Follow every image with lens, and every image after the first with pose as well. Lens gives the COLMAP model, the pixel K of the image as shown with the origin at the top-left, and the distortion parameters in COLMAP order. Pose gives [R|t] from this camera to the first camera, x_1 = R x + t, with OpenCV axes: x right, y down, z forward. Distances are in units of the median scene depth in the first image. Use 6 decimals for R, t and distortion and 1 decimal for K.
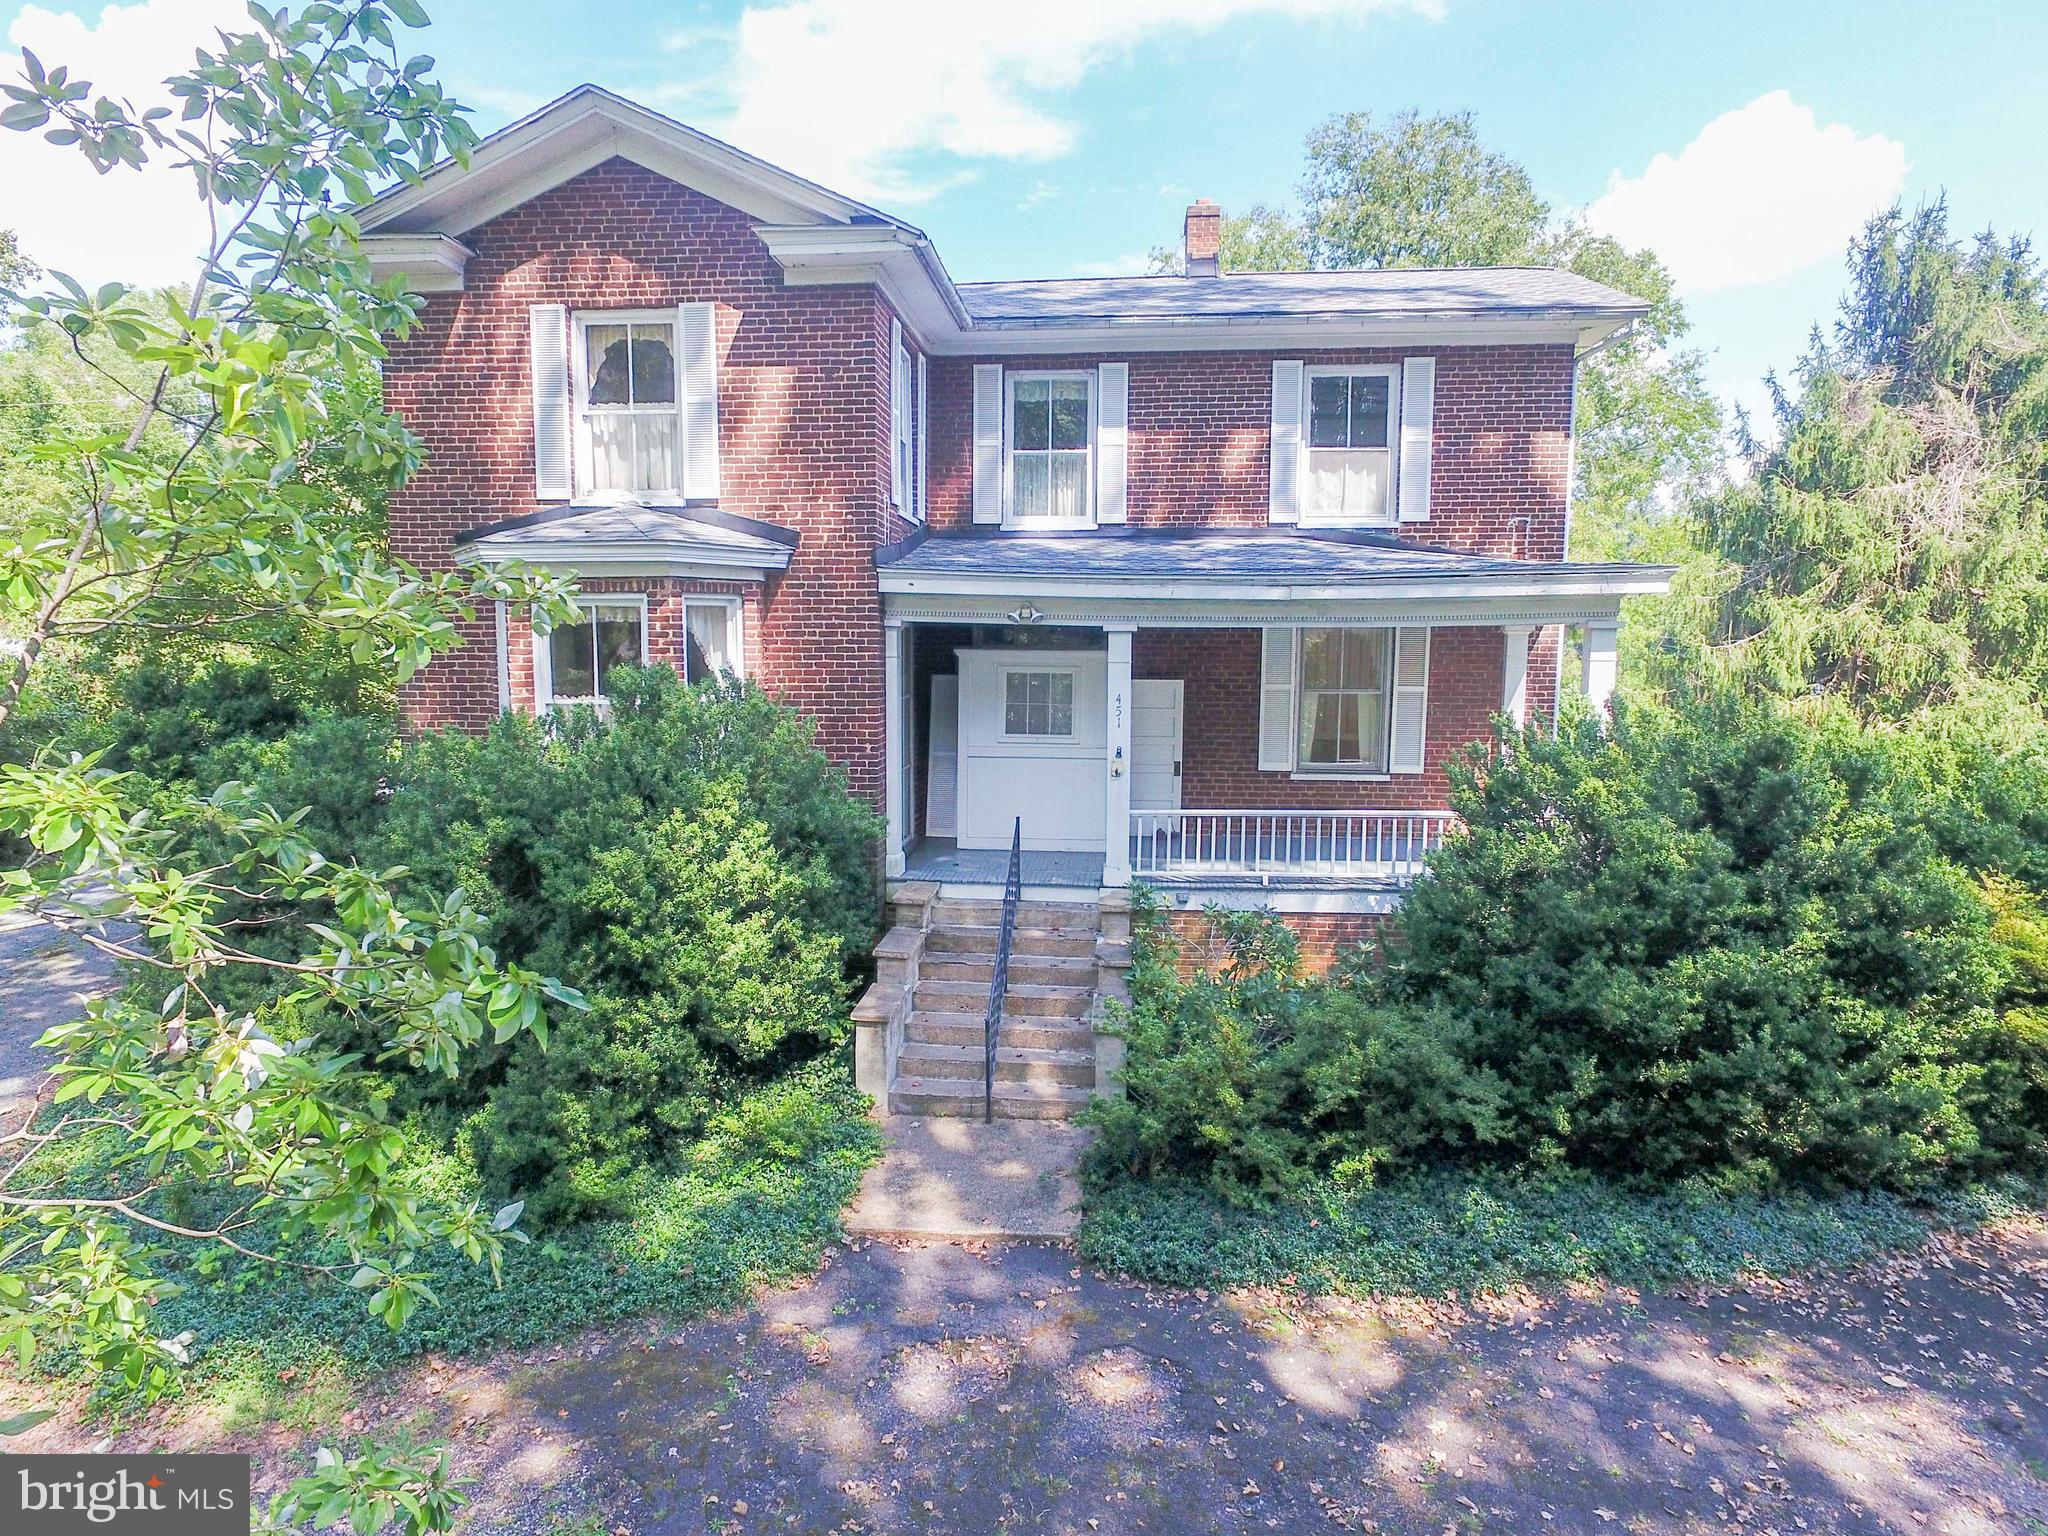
lens RADIAL K [[1185.7, 0, 1029.4], [0, 1185.7, 759.7], [0, 0, 1]] dist [0.012561, -0.000284]
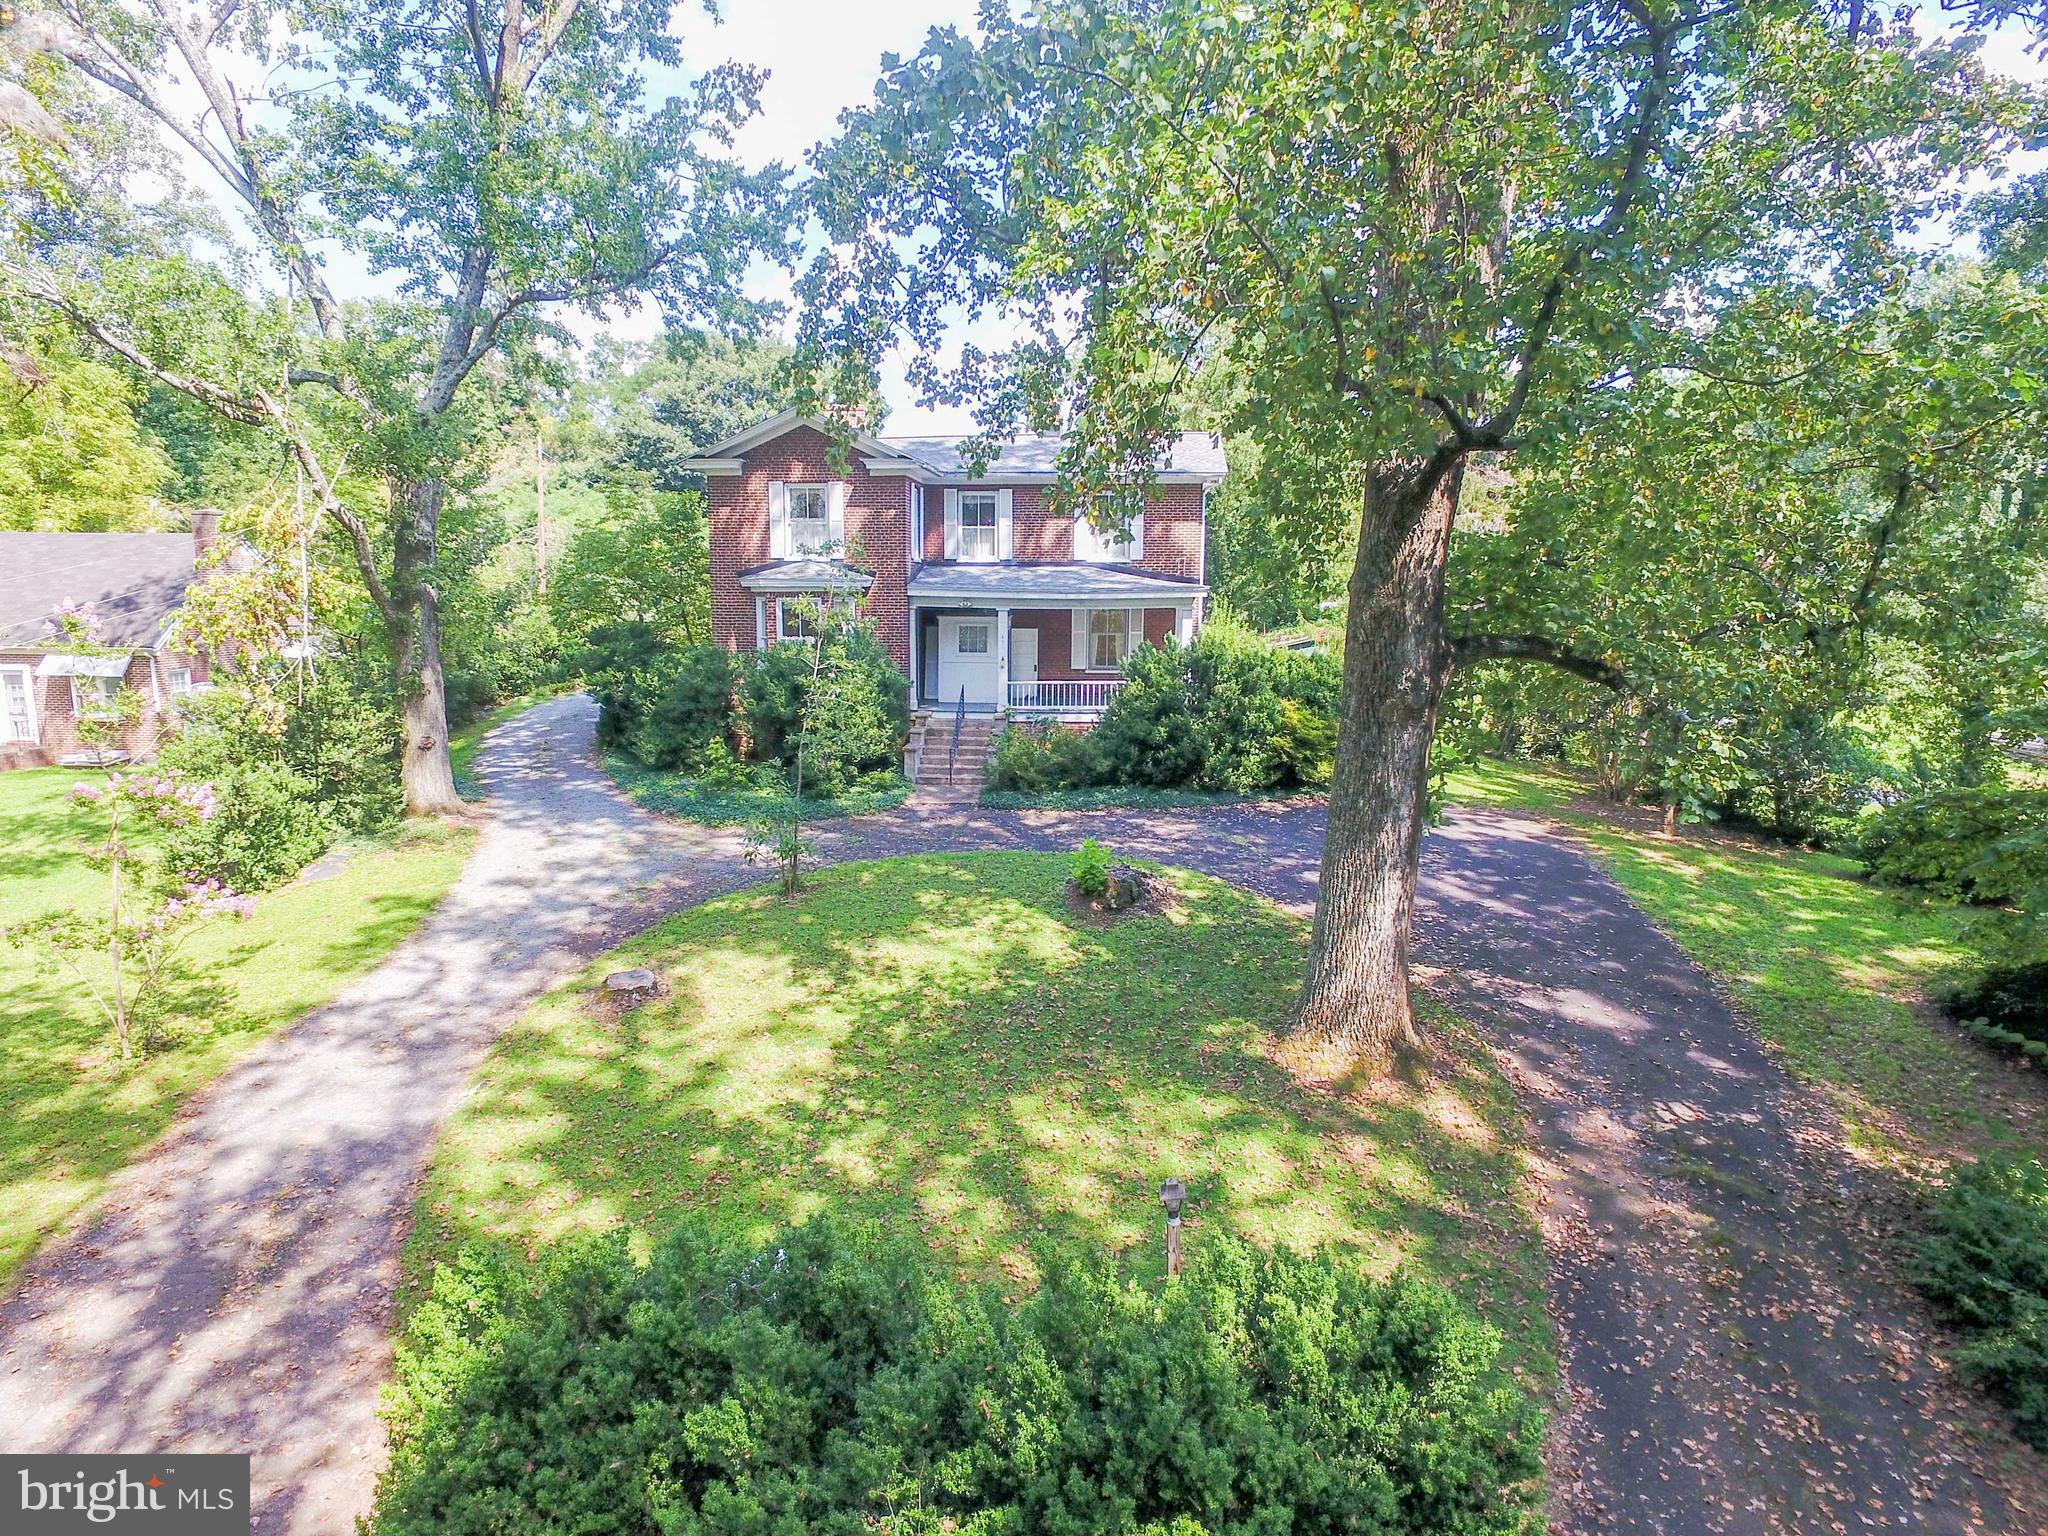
lens RADIAL K [[1185.7, 0, 1029.4], [0, 1185.7, 759.7], [0, 0, 1]] dist [0.012561, -0.000284]
pose [[0.999832, -0.004594, 0.017716, 0.075890], [0.003608, 0.998464, 0.055285, 0.059991], [-0.017943, -0.055212, 0.998313, -1.338084]]
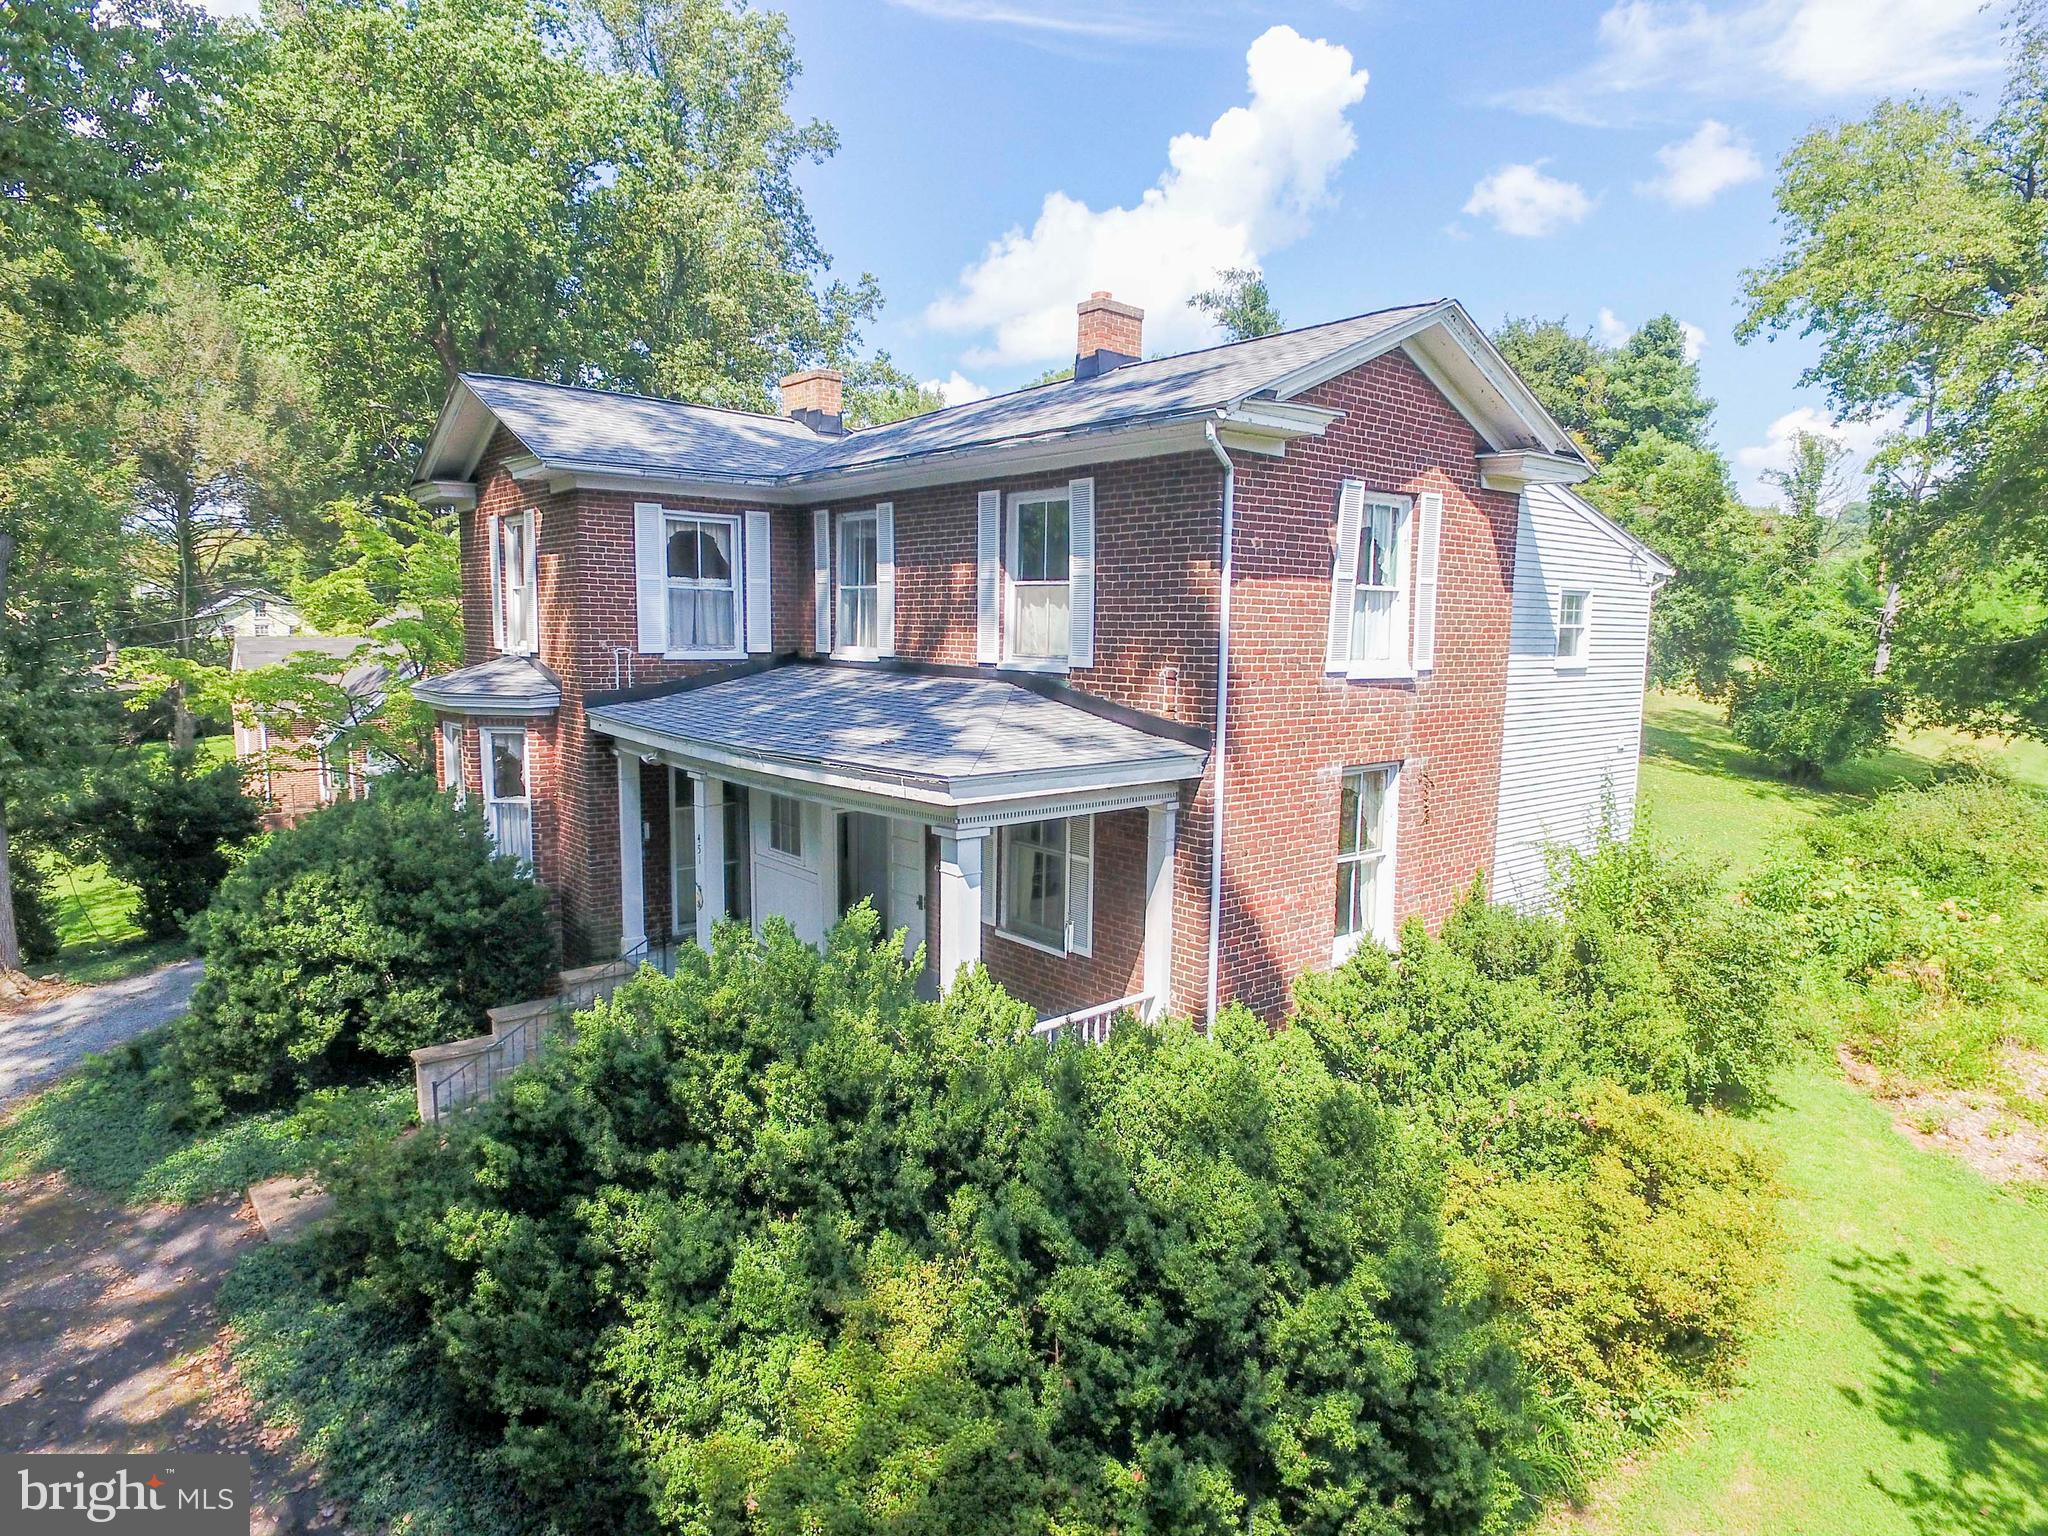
lens RADIAL K [[1185.7, 0, 1029.4], [0, 1185.7, 759.7], [0, 0, 1]] dist [0.012561, -0.000284]
pose [[0.691684, 0.088926, -0.716704, 0.942918], [-0.077646, 0.995795, 0.048619, -0.176930], [0.718014, 0.022020, 0.695680, 0.387292]]
